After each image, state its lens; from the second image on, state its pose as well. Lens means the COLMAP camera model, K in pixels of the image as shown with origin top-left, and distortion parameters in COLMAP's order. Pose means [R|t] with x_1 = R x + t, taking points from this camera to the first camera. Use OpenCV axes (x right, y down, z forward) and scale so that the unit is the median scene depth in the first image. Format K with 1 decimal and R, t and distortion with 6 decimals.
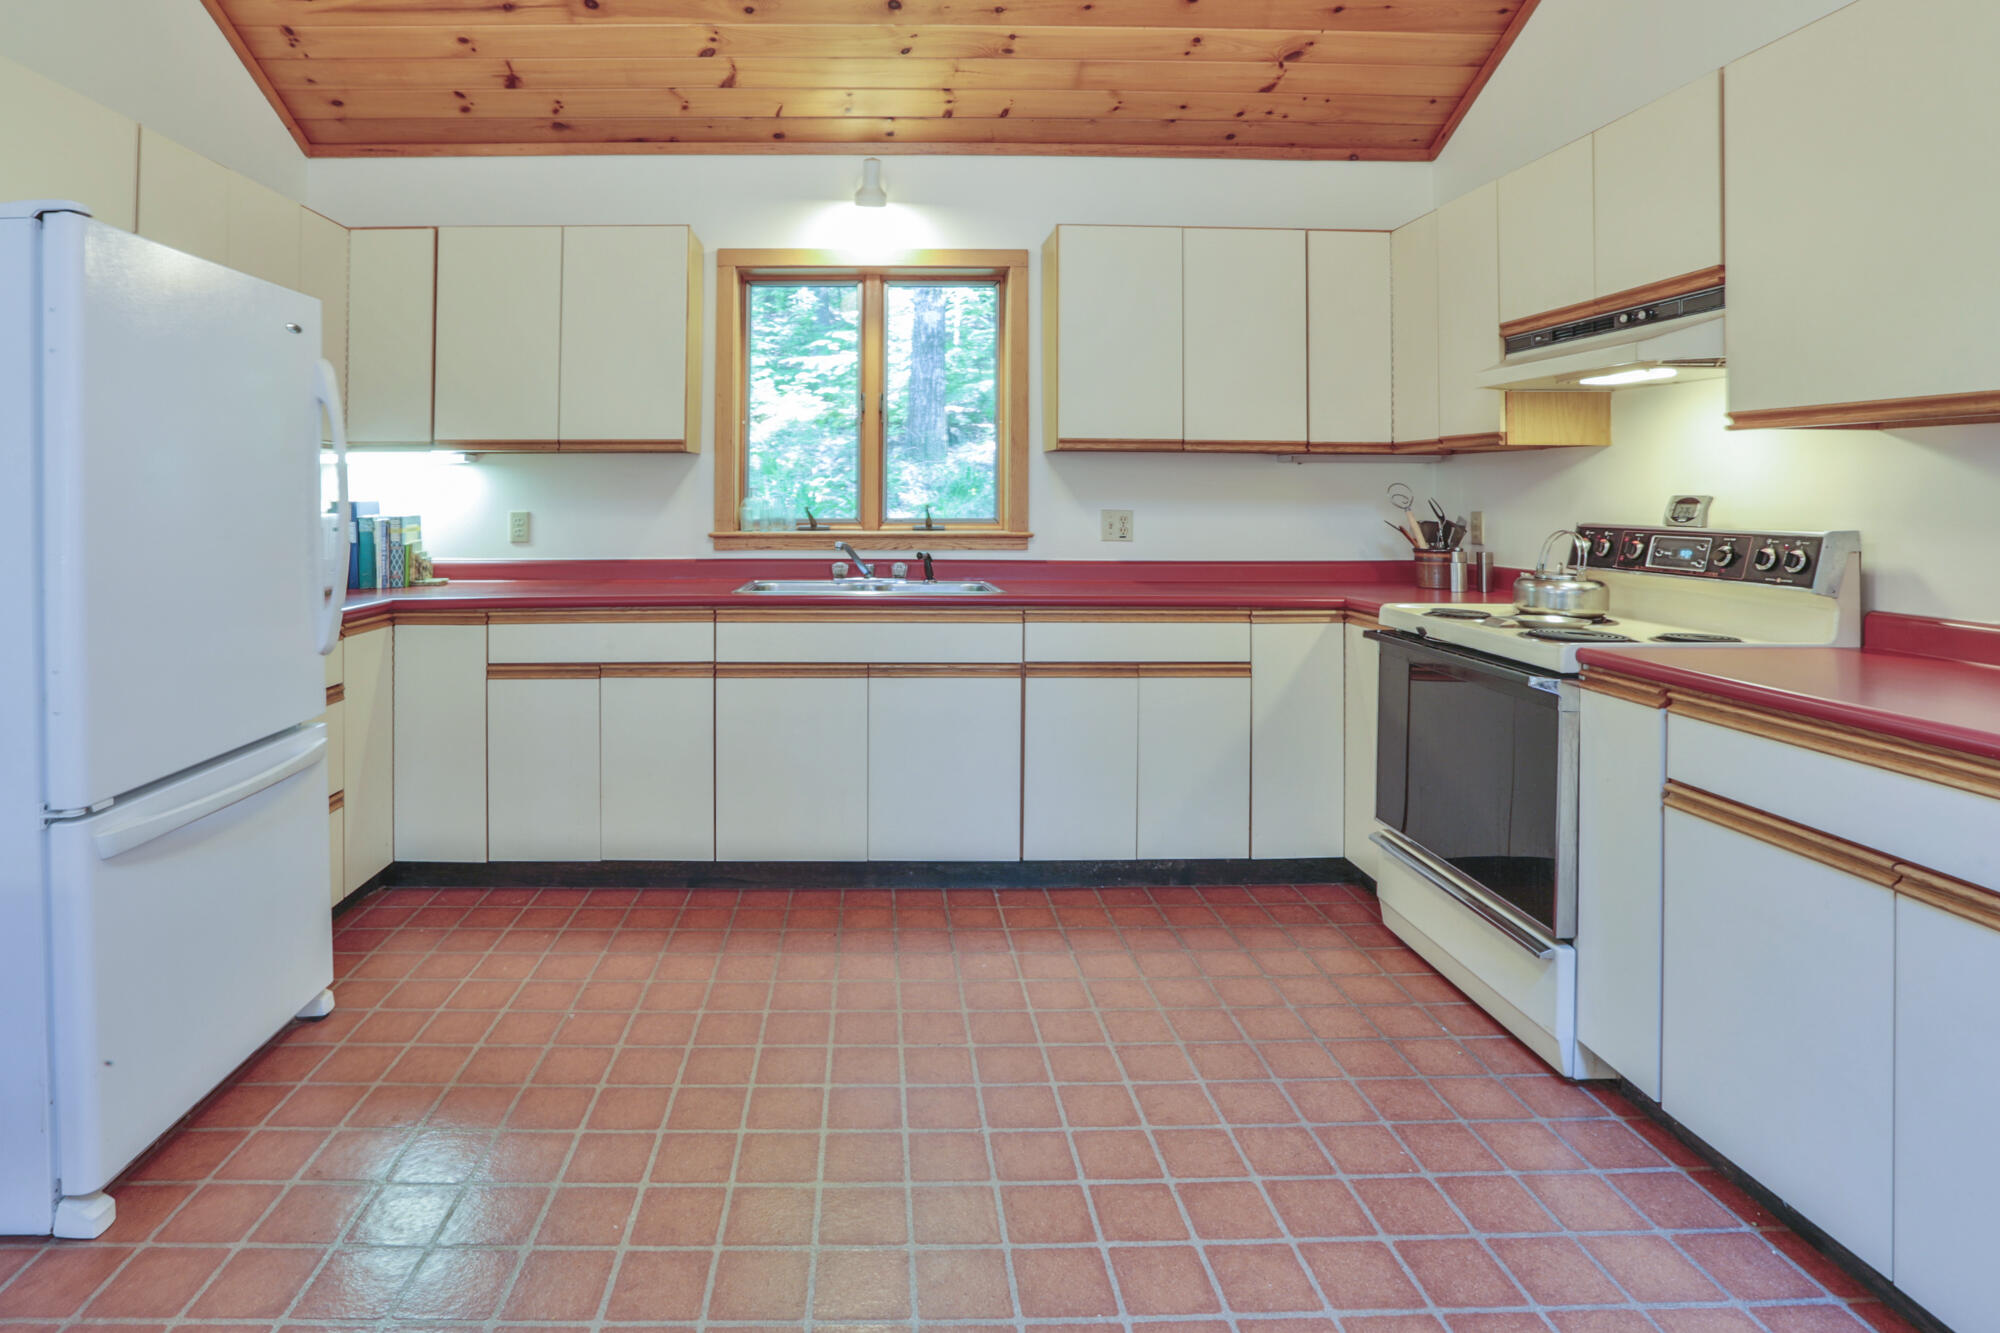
lens RADIAL K [[1012.3, 0, 859.5], [0, 1012.3, 488.5], [0, 0, 1]] dist [-0.052092, 0.016823]
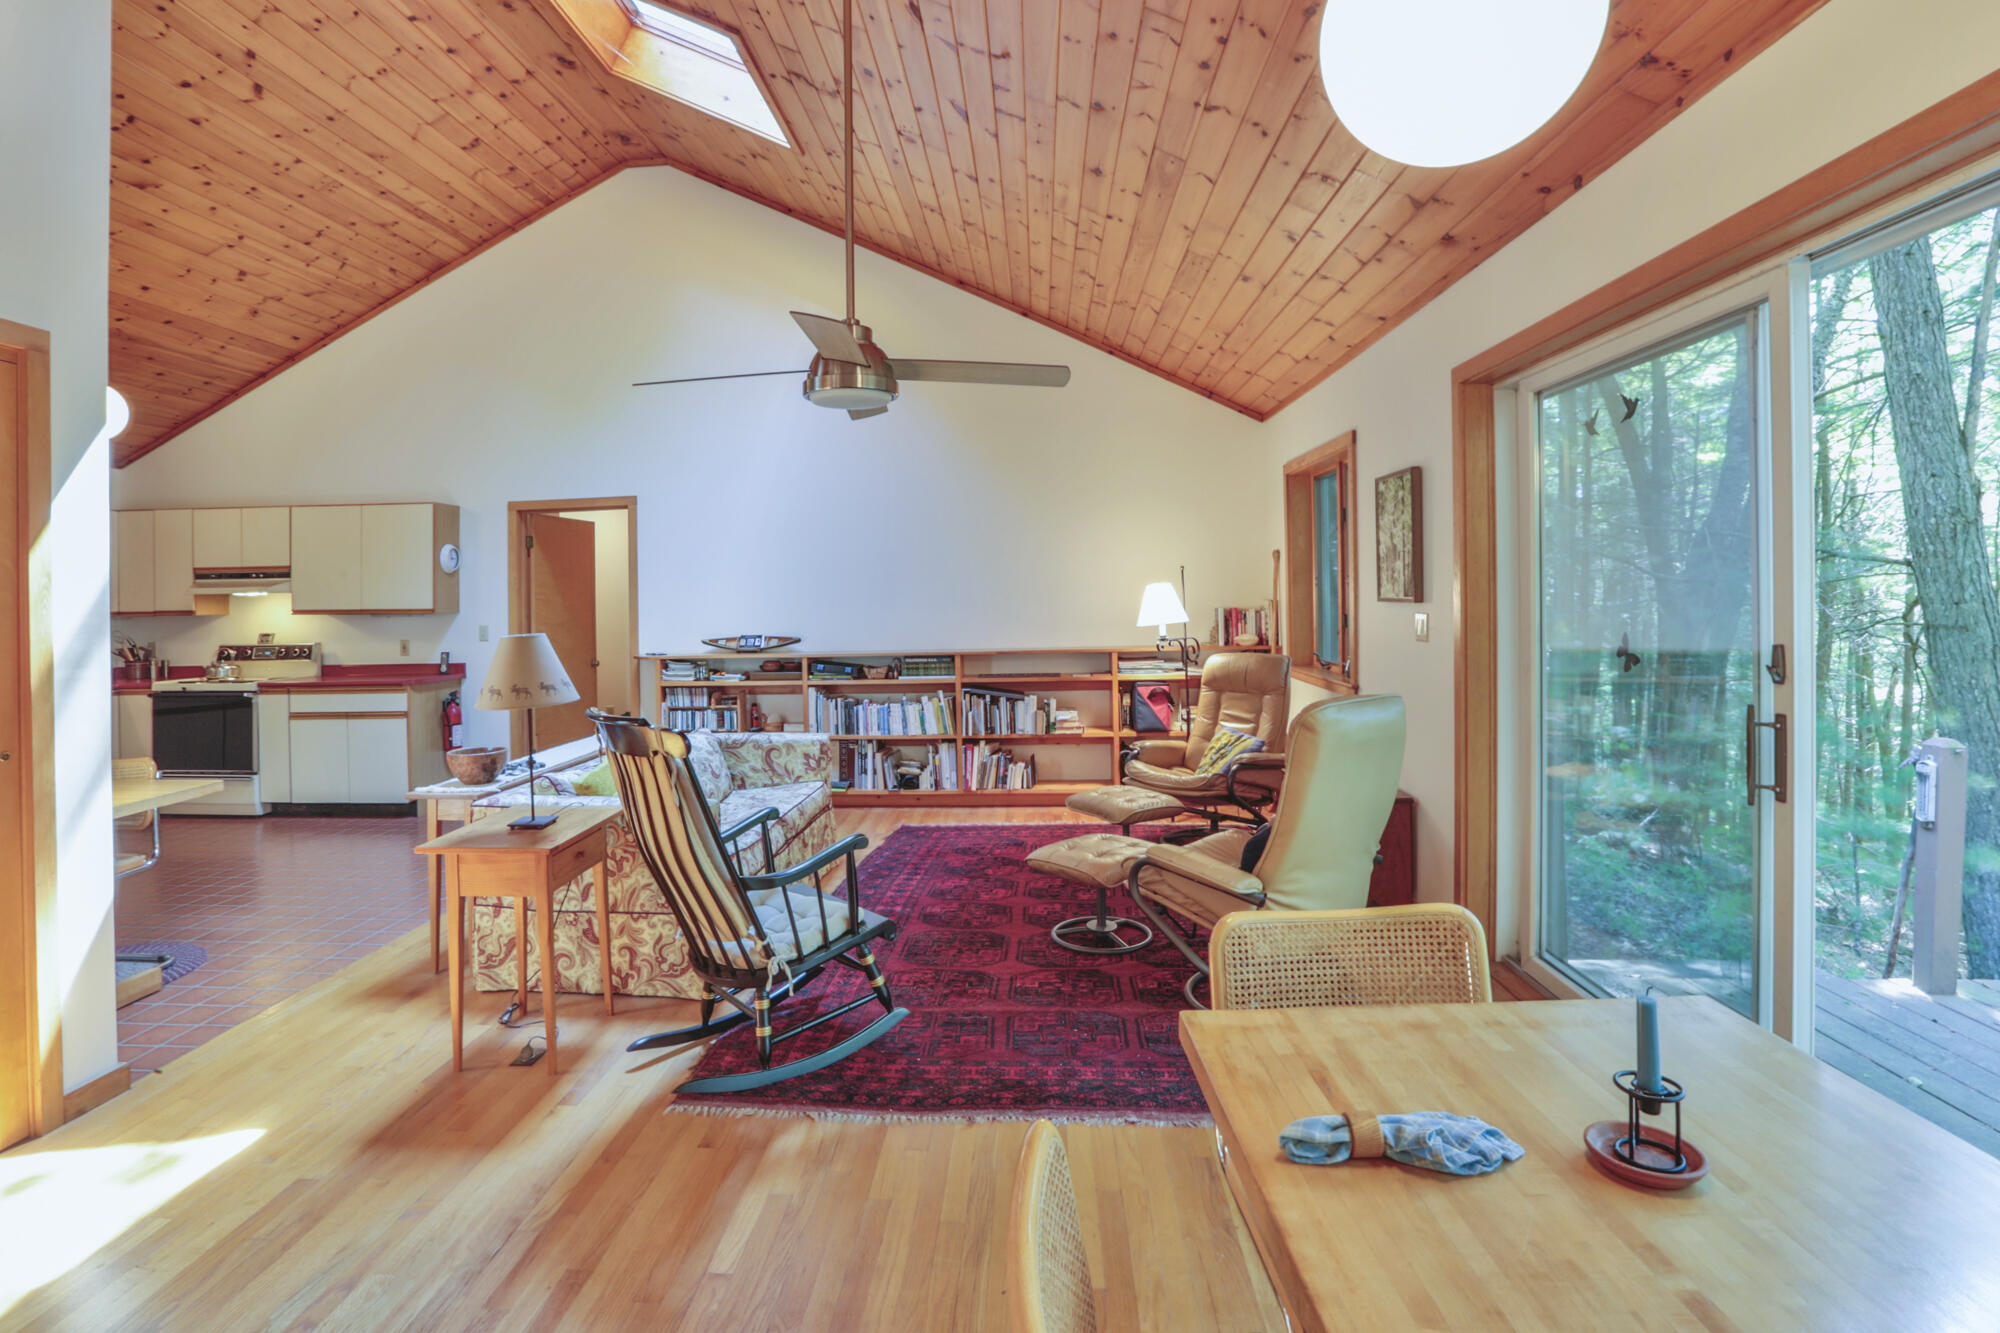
lens RADIAL K [[1012.3, 0, 984.9], [0, 1012.3, 598.1], [0, 0, 1]] dist [-0.052092, 0.016823]
pose [[0.065435, -0.002226, 0.997854, -1.544579], [0.012701, 0.999918, 0.001397, -0.059268], [-0.997776, 0.012582, 0.065458, -1.049047]]
